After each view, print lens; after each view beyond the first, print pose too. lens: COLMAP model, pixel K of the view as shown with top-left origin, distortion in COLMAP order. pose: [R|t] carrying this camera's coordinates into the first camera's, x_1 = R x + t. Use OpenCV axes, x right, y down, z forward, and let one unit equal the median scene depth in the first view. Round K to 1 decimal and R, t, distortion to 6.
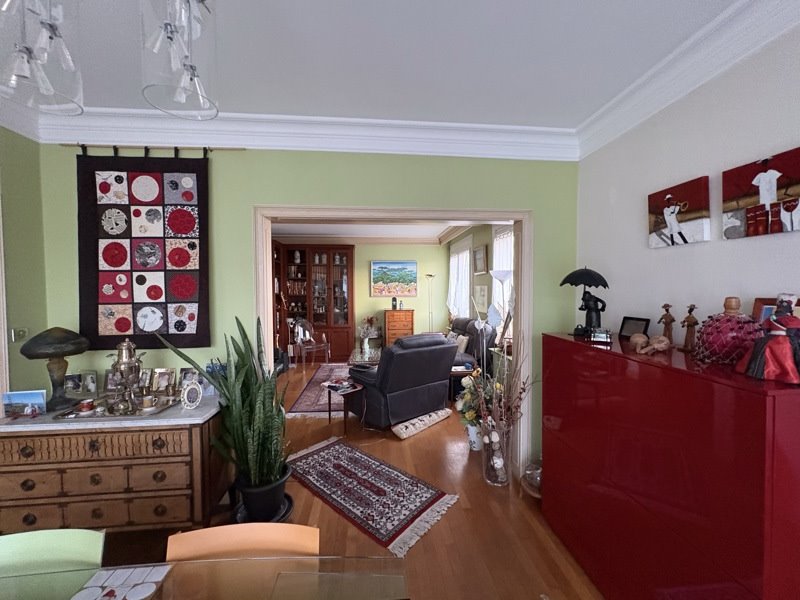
lens RADIAL K [[319.1, 0, 400.0], [0, 319.1, 300.0], [0, 0, 1]] dist [0.000607, 0.000001]
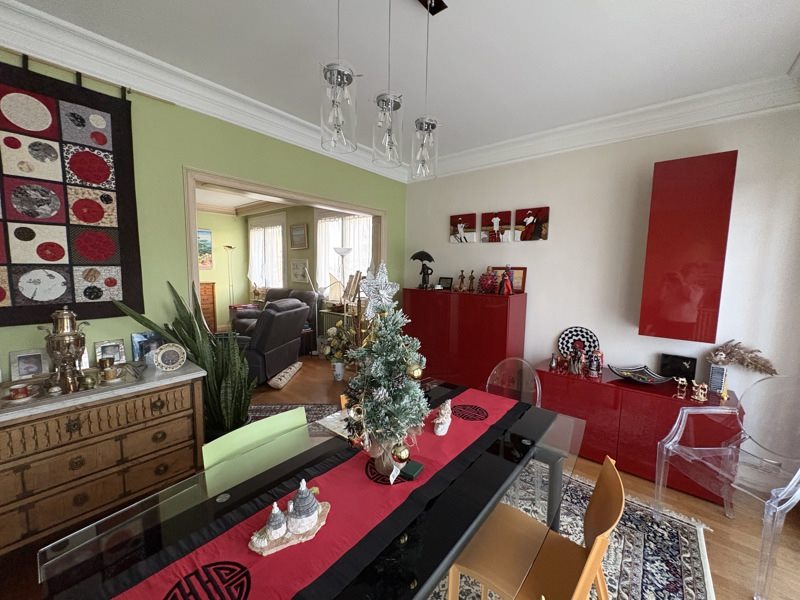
lens RADIAL K [[319.1, 0, 400.0], [0, 319.1, 300.0], [0, 0, 1]] dist [0.000607, 0.000001]
pose [[0.710410, -0.053470, 0.701754, -0.715635], [0.001771, 0.997242, 0.074192, 0.039226], [-0.703786, -0.051464, 0.708545, -0.179290]]
